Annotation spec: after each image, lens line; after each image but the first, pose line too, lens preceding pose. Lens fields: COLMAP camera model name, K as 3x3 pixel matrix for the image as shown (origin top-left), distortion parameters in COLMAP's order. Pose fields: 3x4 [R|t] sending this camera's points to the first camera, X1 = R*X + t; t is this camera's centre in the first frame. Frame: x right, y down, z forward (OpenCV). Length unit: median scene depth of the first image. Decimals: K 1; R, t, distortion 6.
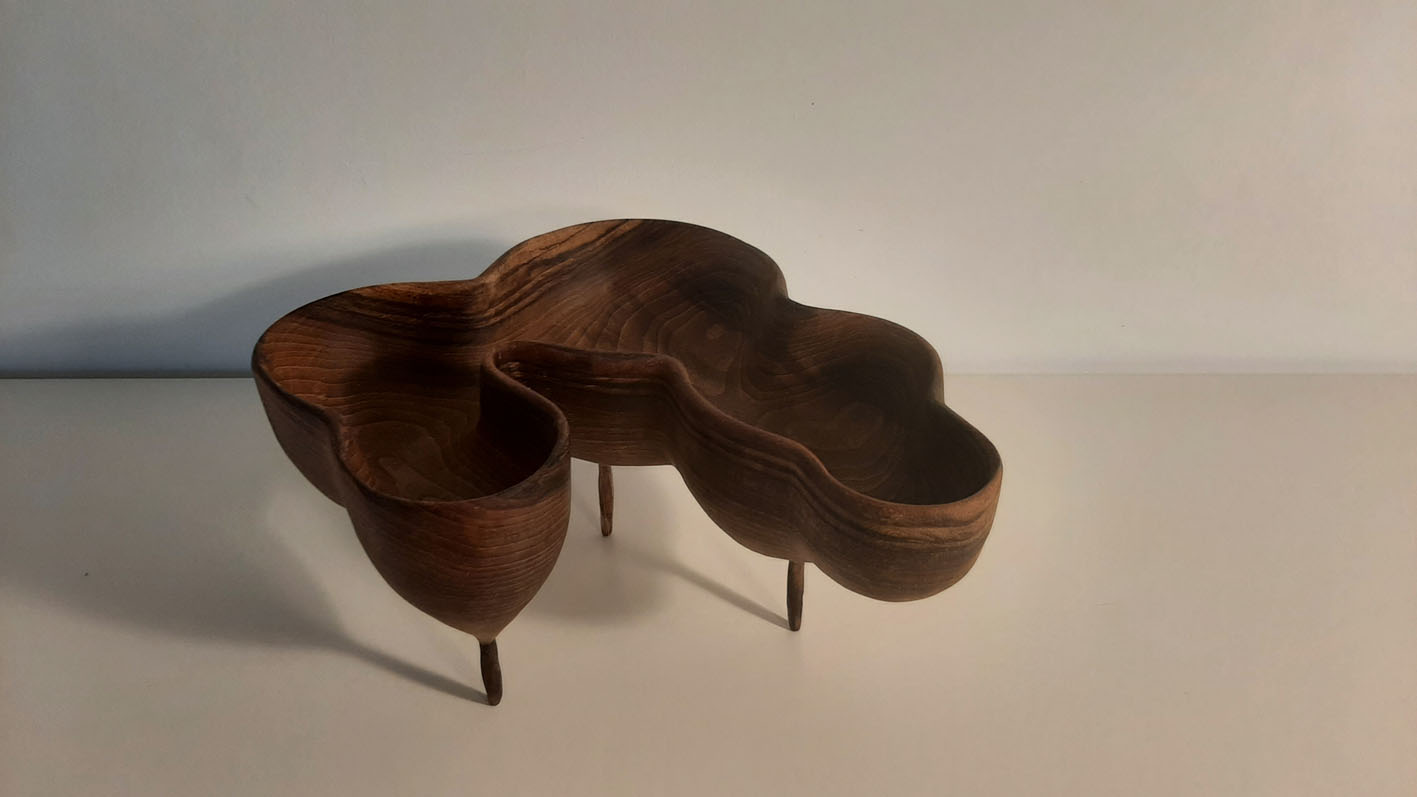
lens RADIAL K [[1136.5, 0, 708.5], [0, 1136.5, 398.5], [0, 0, 1]] dist [0.085677, -0.008801]
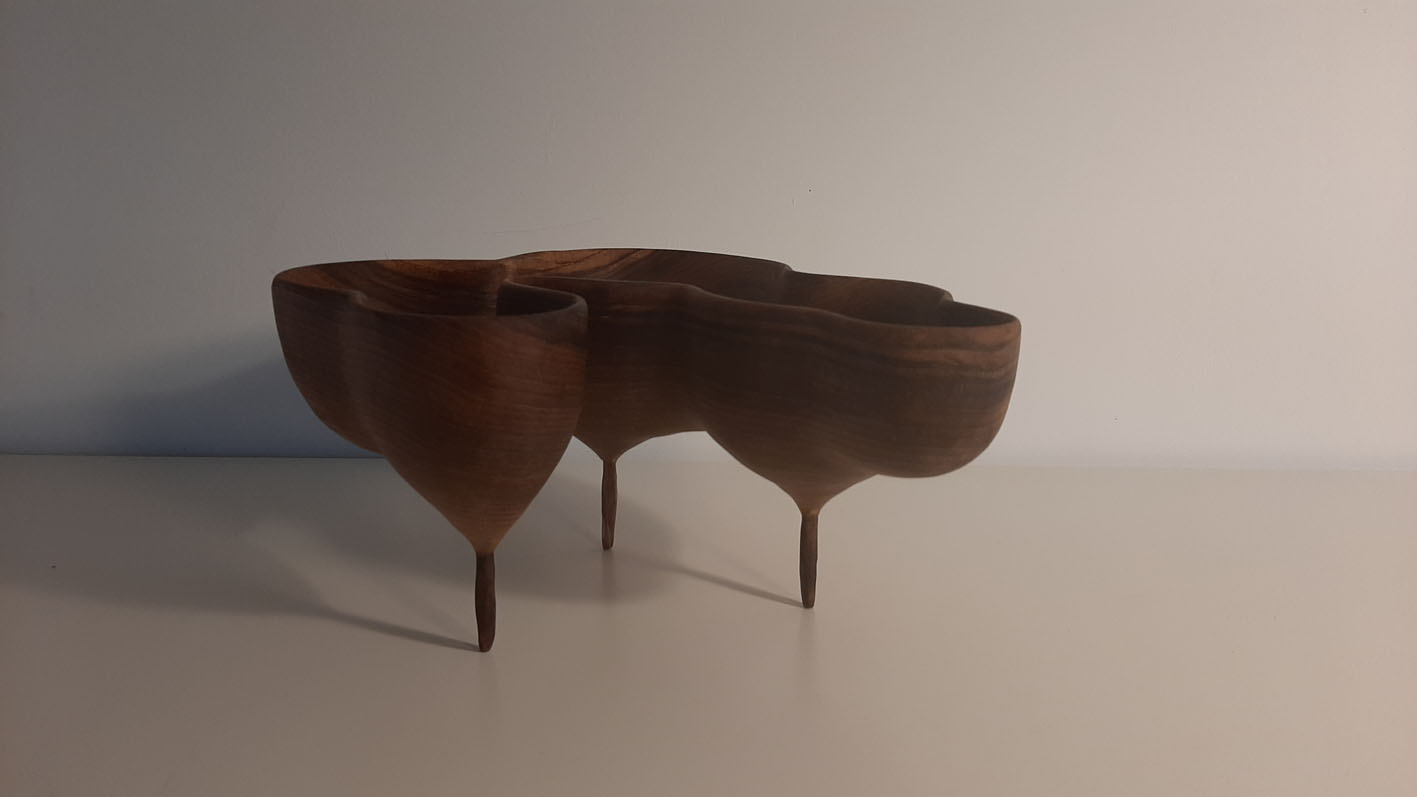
lens RADIAL K [[1136.5, 0, 708.5], [0, 1136.5, 398.5], [0, 0, 1]] dist [0.085677, -0.008801]
pose [[0.999708, 0.017214, 0.016936, -0.025823], [-0.010290, 0.938126, -0.346142, 0.374582], [-0.021847, 0.345866, 0.938029, 0.068212]]
